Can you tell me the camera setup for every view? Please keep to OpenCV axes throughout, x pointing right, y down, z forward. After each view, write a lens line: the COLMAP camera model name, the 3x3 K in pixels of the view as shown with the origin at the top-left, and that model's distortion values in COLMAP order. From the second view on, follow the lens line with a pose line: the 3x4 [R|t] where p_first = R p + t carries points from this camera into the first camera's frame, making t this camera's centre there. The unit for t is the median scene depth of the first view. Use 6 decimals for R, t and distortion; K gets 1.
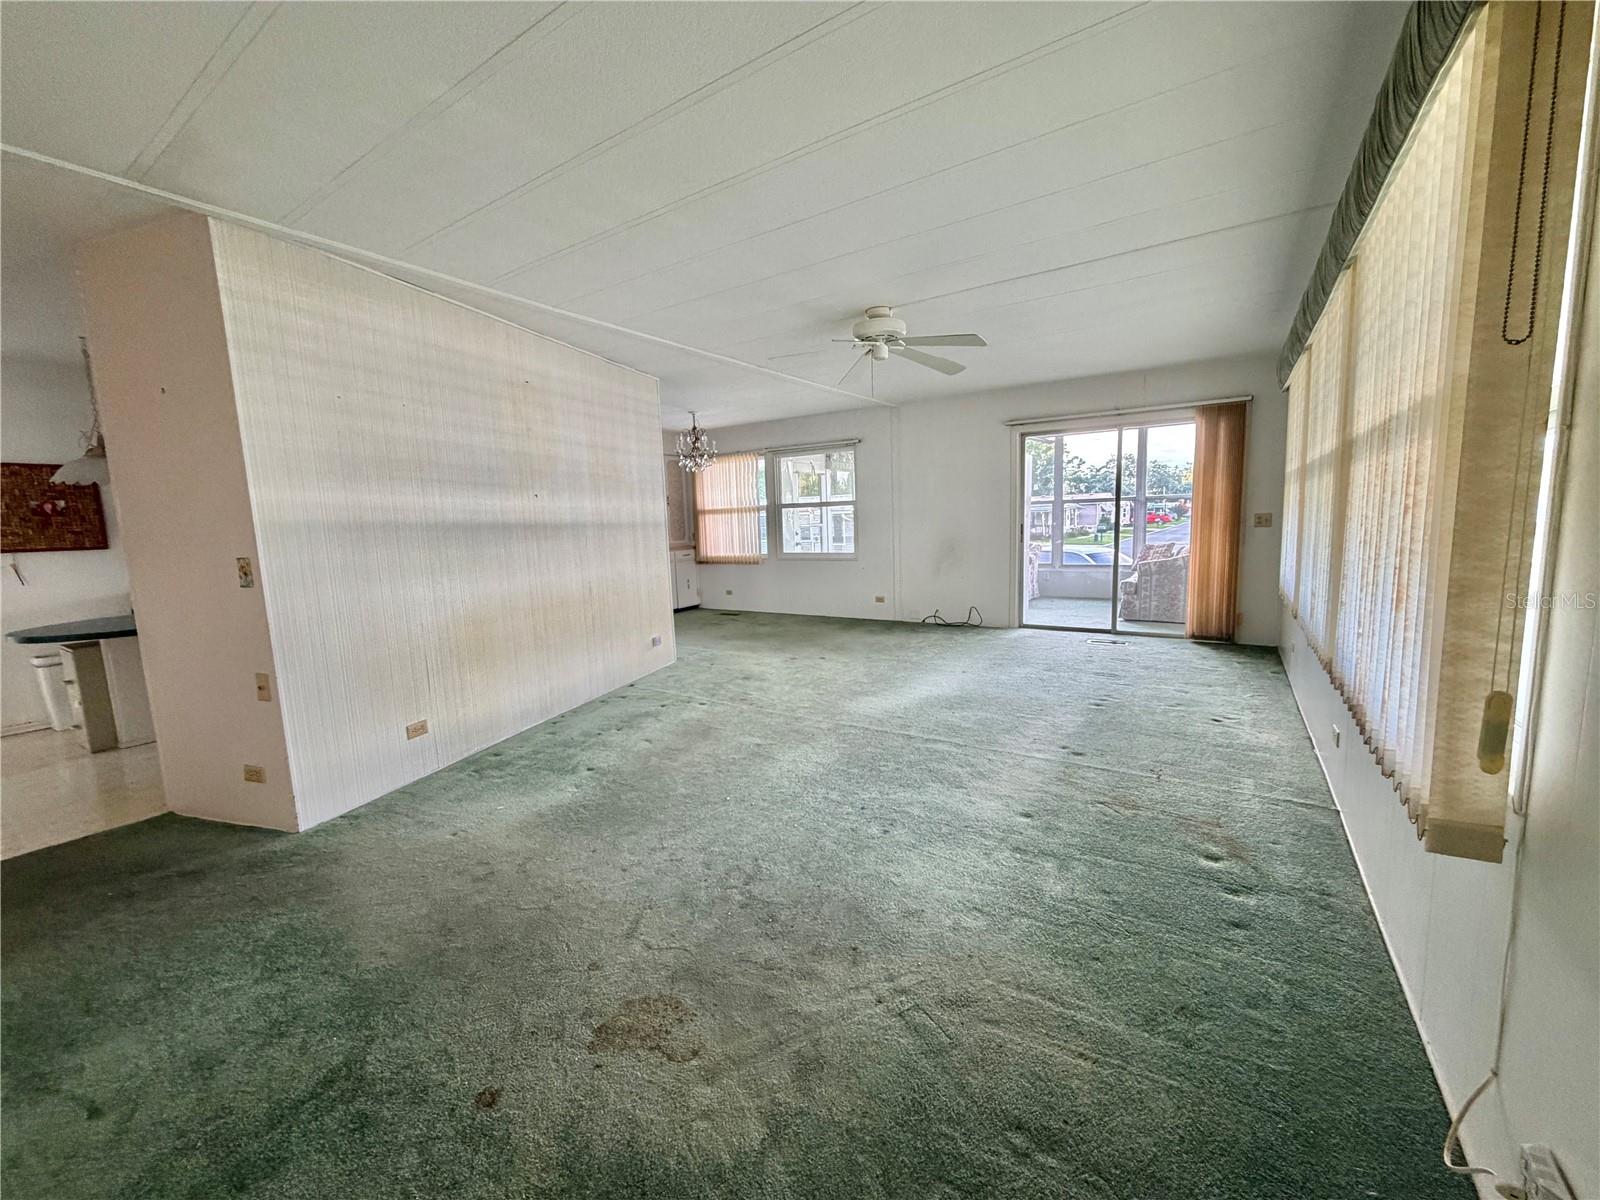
lens RADIAL K [[632.2, 0, 800.0], [0, 632.2, 600.0], [0, 0, 1]] dist [-0.001661, -0.000179]
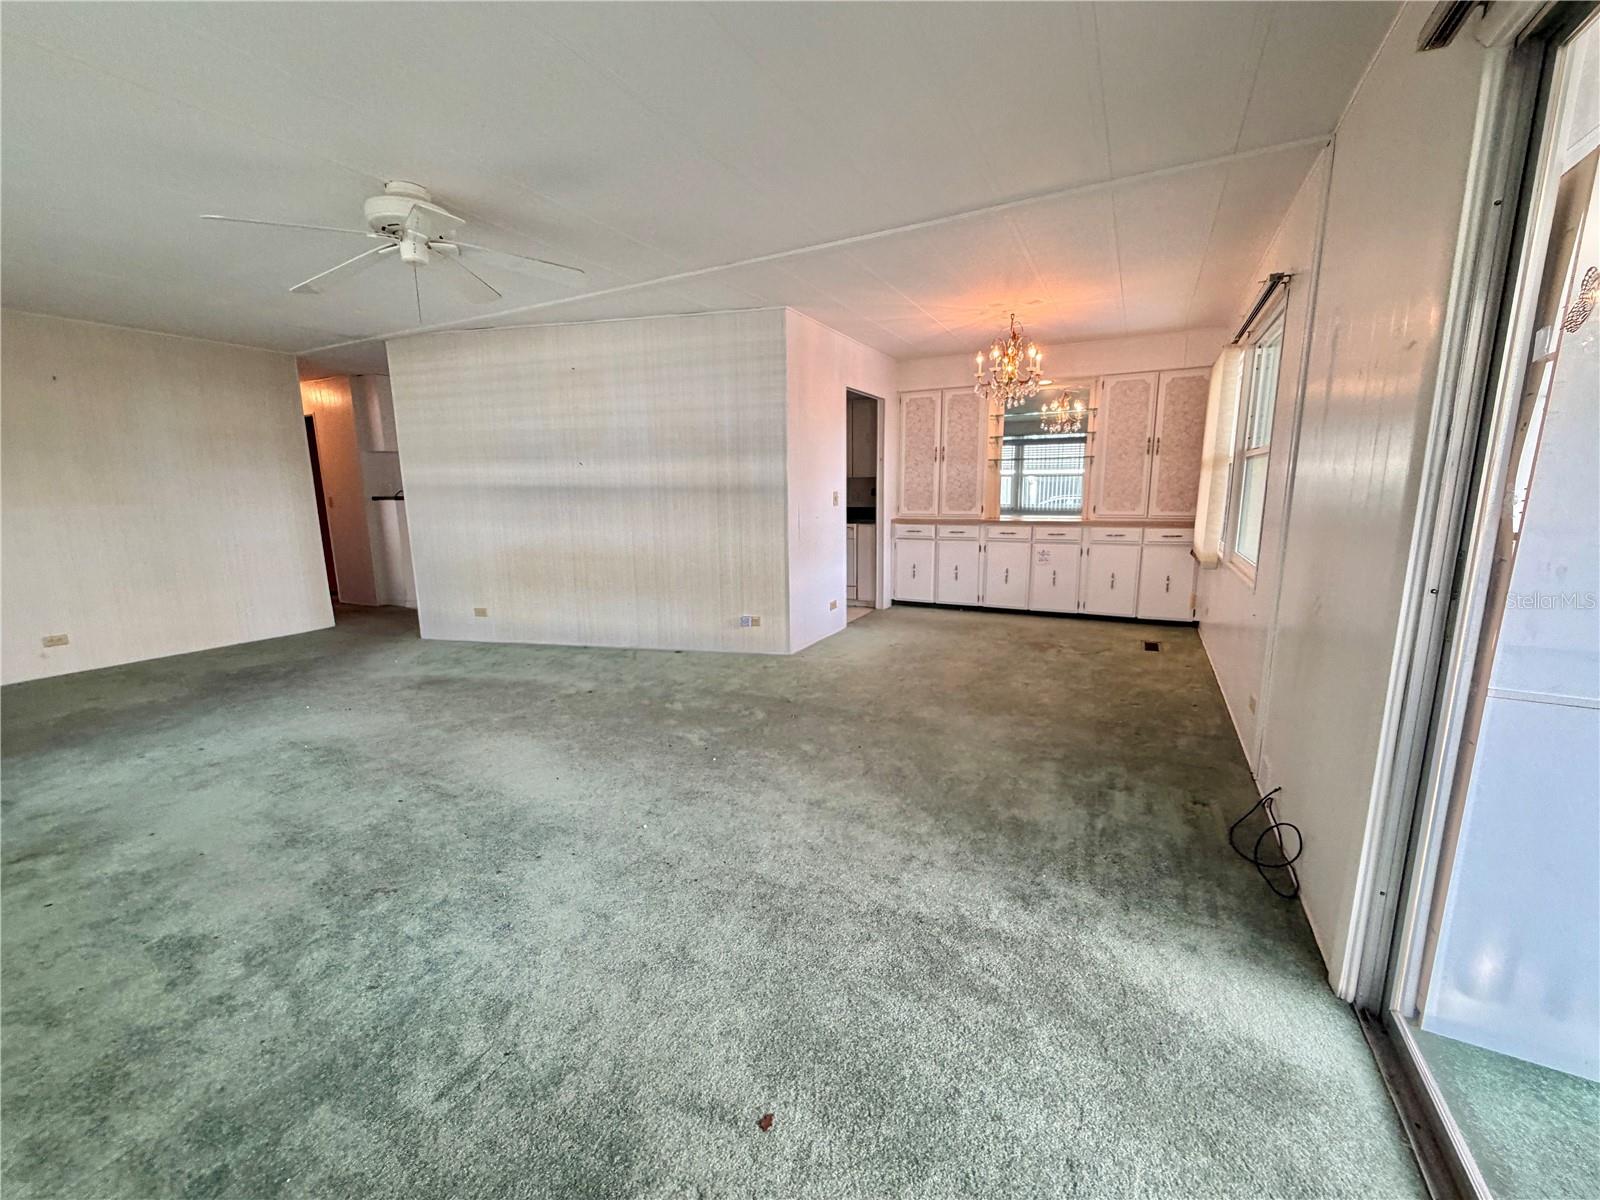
lens RADIAL K [[632.2, 0, 800.0], [0, 632.2, 600.0], [0, 0, 1]] dist [-0.001661, -0.000179]
pose [[0.088162, 0.209217, -0.973887, 0.881914], [-0.117376, 0.973065, 0.198415, -0.207705], [0.989166, 0.096818, 0.110344, 1.353421]]
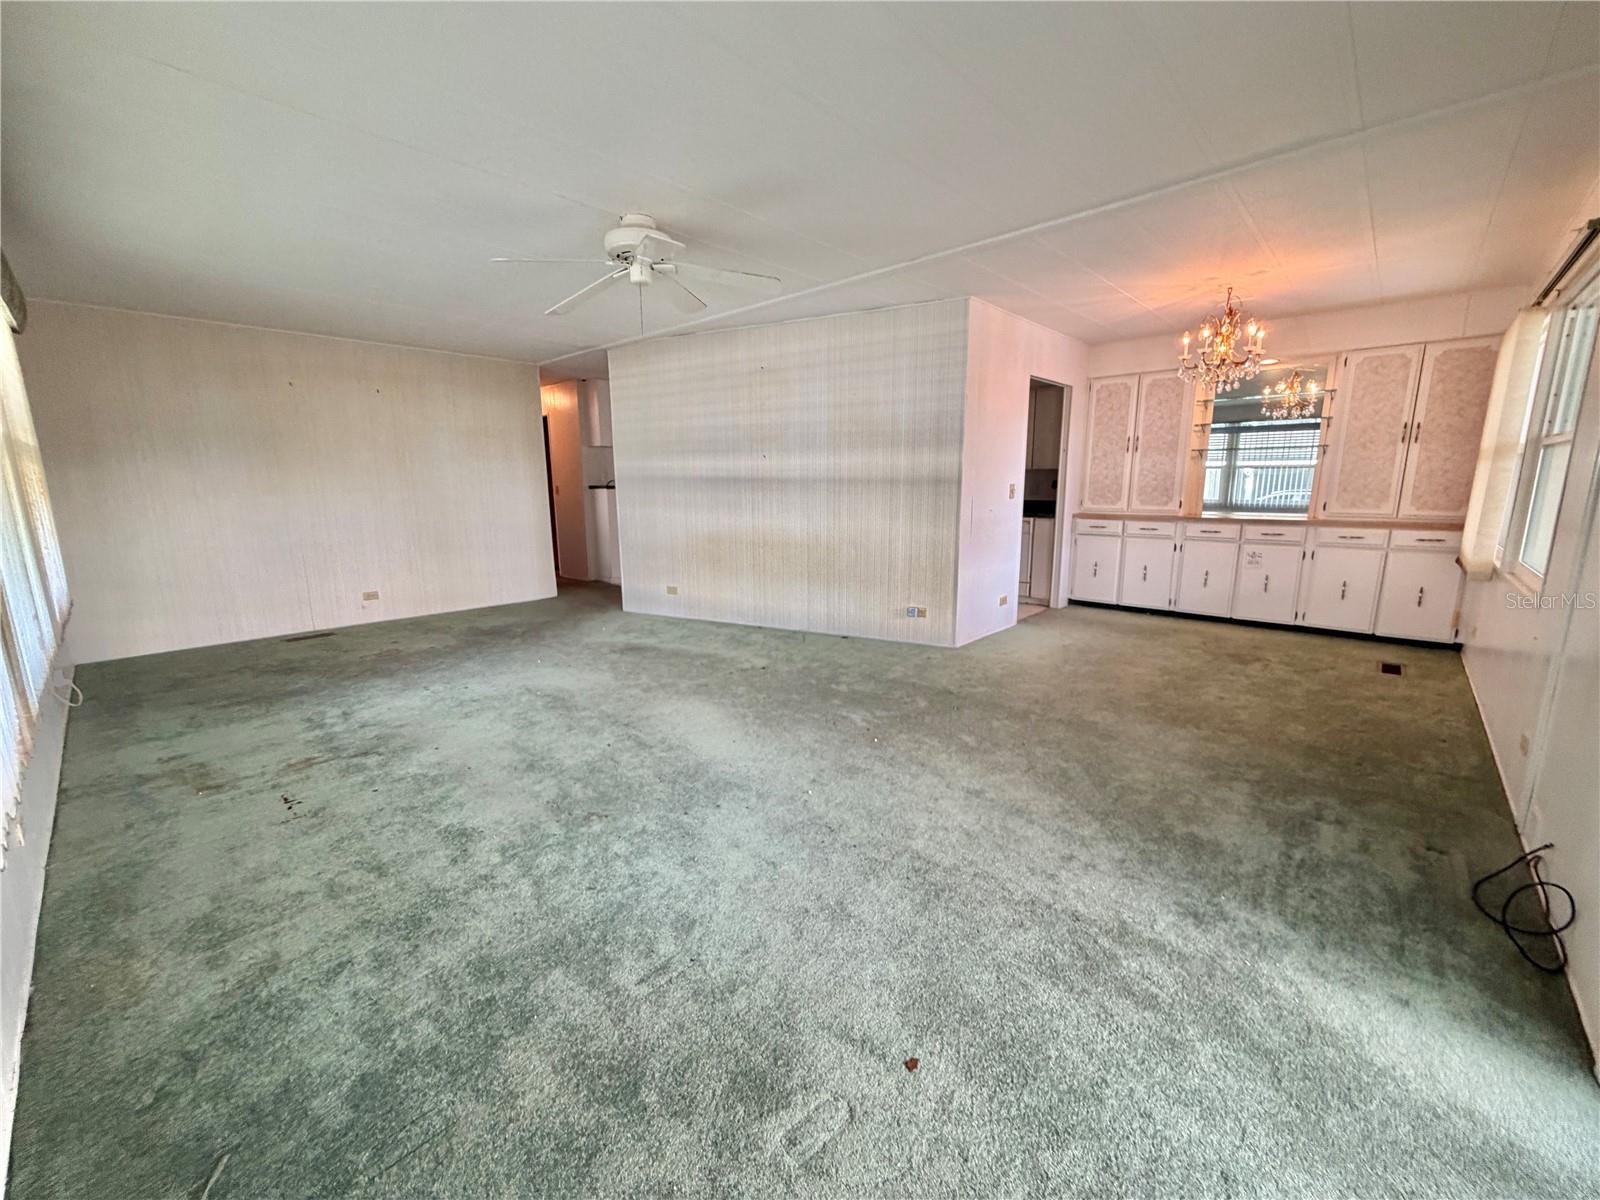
lens RADIAL K [[632.2, 0, 800.0], [0, 632.2, 600.0], [0, 0, 1]] dist [-0.001661, -0.000179]
pose [[-0.174661, 0.219661, -0.959814, 0.912566], [-0.111309, 0.964144, 0.240907, -0.209030], [0.978317, 0.148913, -0.143948, 1.348997]]
